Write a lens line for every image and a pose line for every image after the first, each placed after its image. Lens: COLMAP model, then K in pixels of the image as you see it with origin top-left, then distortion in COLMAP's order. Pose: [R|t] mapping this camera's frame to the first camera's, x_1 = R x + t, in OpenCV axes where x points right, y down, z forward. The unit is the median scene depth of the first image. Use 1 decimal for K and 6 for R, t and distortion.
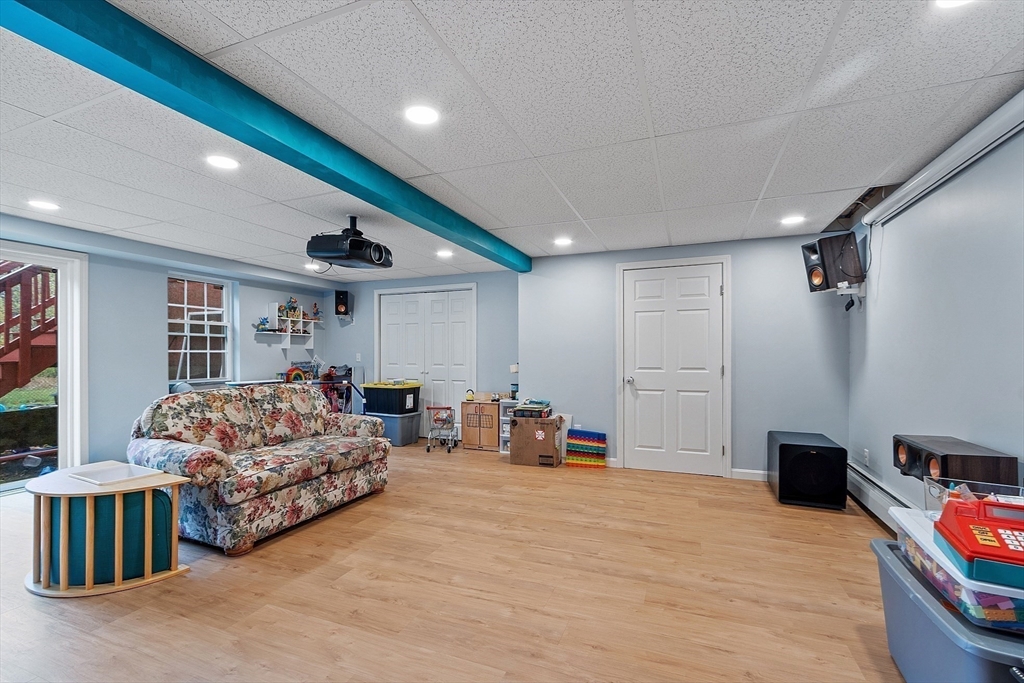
lens RADIAL K [[444.9, 0, 508.6], [0, 444.9, 346.3], [0, 0, 1]] dist [-0.004054, -0.001065]
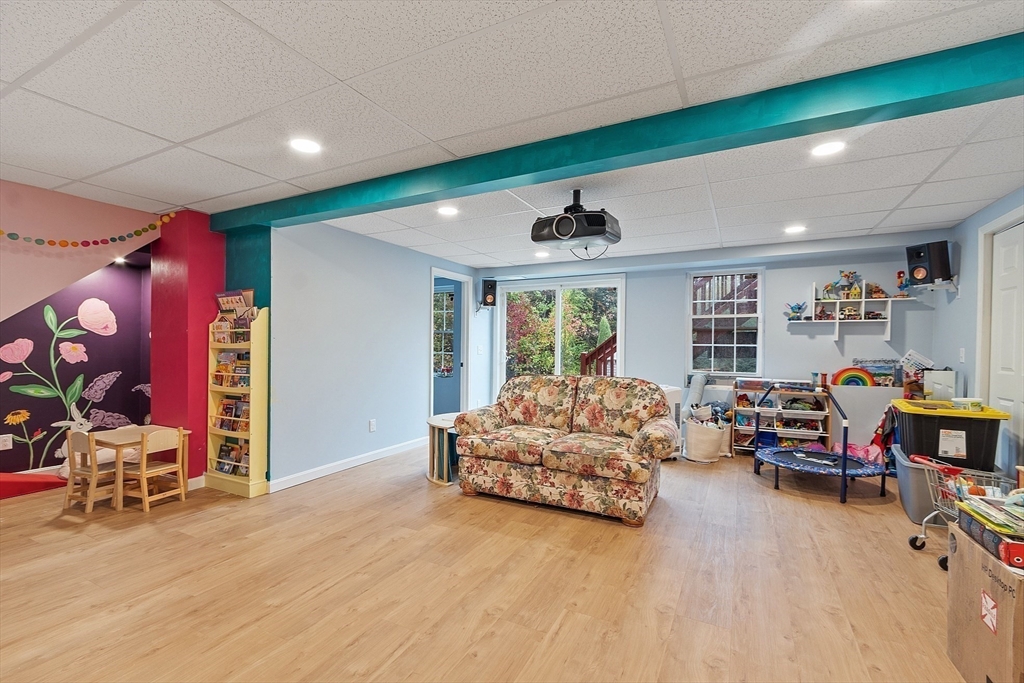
lens RADIAL K [[444.9, 0, 508.2], [0, 444.9, 349.8], [0, 0, 1]] dist [-0.004054, -0.001065]
pose [[-0.091277, 0.007489, -0.995797, 0.575113], [0.010112, 0.999927, 0.006593, 0.018184], [0.995774, -0.009467, -0.091346, 0.995103]]
